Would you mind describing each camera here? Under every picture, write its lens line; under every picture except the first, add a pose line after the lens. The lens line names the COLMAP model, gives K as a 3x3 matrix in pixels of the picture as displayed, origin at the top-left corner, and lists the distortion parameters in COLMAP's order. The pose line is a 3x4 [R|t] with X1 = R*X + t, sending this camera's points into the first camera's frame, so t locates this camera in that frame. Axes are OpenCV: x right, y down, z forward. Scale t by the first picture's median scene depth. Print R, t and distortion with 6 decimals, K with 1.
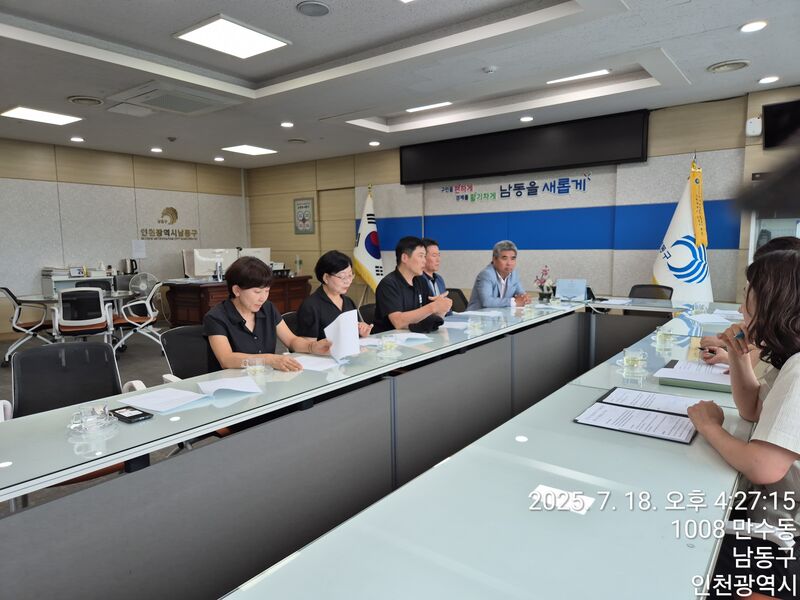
lens RADIAL K [[526.8, 0, 400.0], [0, 526.8, 300.0], [0, 0, 1]] dist [0.055919, -0.057502]
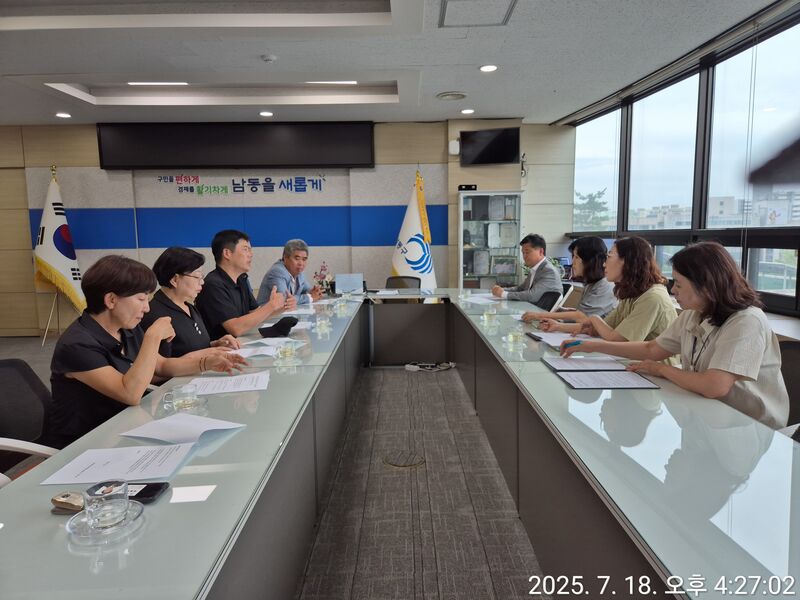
lens RADIAL K [[526.8, 0, 400.0], [0, 526.8, 300.0], [0, 0, 1]] dist [0.055919, -0.057502]
pose [[0.798778, -0.068622, 0.597700, -0.176460], [0.066432, 0.997459, 0.025738, -0.005774], [-0.597947, 0.019147, 0.801307, 0.071974]]
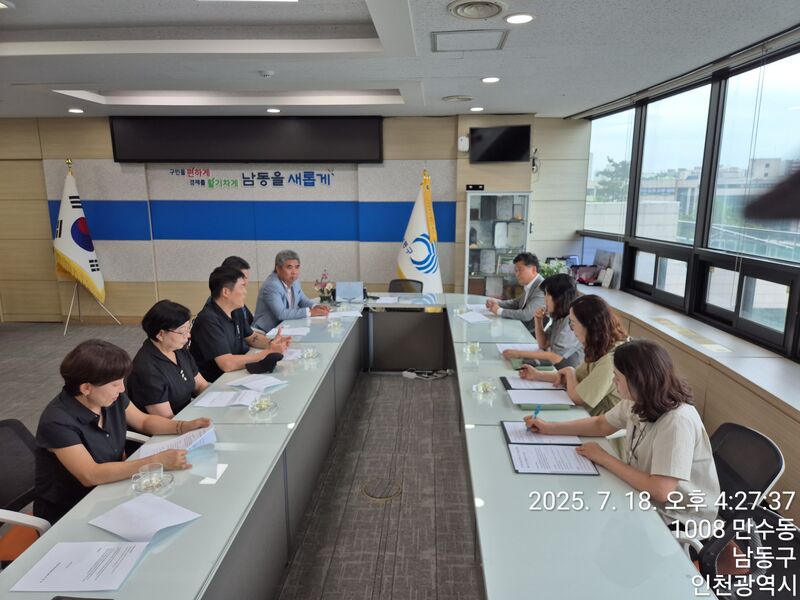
lens RADIAL K [[529.9, 0, 403.5], [0, 529.9, 301.6], [0, 0, 1]] dist [0.054128, -0.056773]
pose [[0.827062, -0.100055, 0.553134, -0.144289], [0.049726, 0.993196, 0.105305, -0.083333], [-0.559907, -0.059589, 0.826410, 0.031364]]
